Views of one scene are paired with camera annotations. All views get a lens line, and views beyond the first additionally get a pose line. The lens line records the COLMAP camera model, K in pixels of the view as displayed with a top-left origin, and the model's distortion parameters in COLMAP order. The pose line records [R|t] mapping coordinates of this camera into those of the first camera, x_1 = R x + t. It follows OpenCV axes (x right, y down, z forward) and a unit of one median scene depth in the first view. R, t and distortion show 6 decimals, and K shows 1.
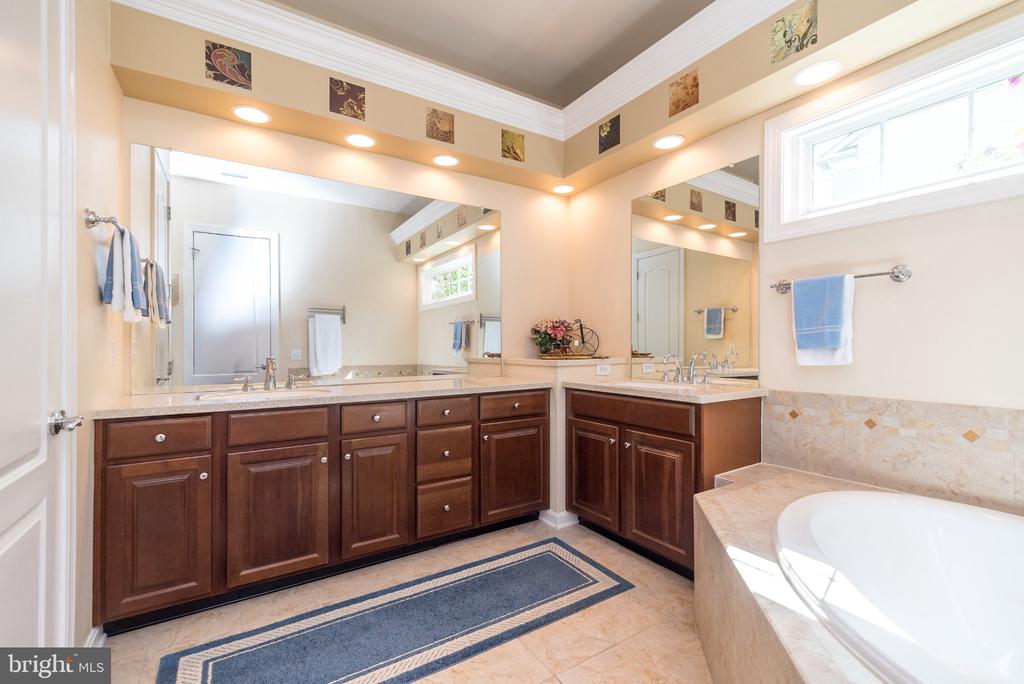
lens RADIAL K [[447.8, 0, 515.3], [0, 447.8, 346.7], [0, 0, 1]] dist [0.007173, 0.000066]
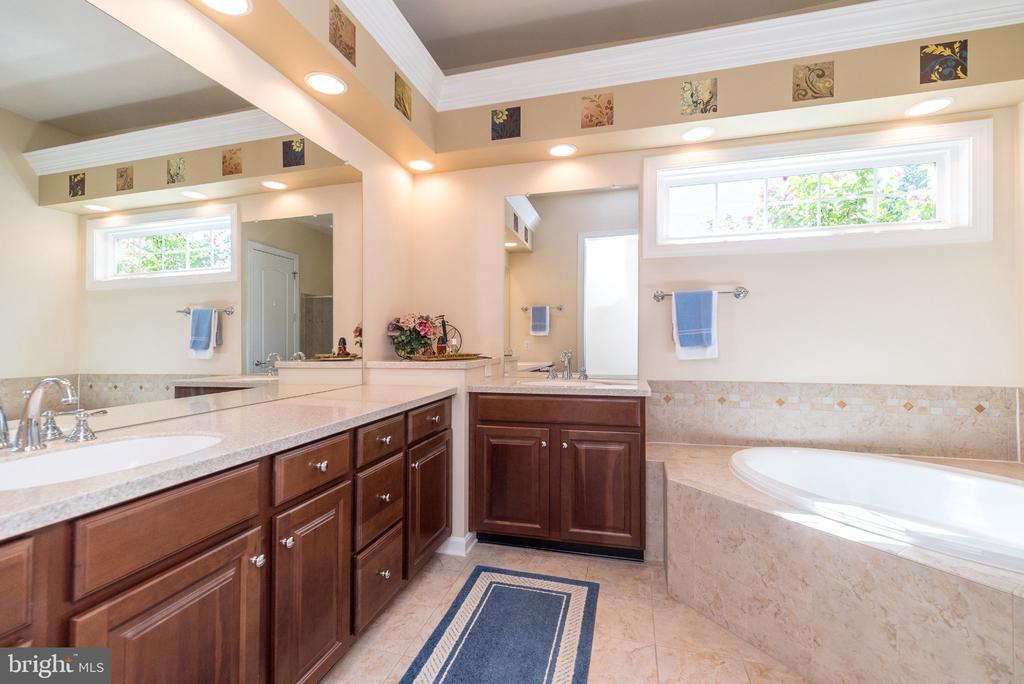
lens RADIAL K [[447.8, 0, 510.3], [0, 447.8, 338.1], [0, 0, 1]] dist [0.007173, 0.000066]
pose [[0.739896, 0.000871, 0.672720, -0.480852], [0.005509, 0.999958, -0.007354, -0.010152], [-0.672698, 0.009147, 0.739860, 0.330417]]
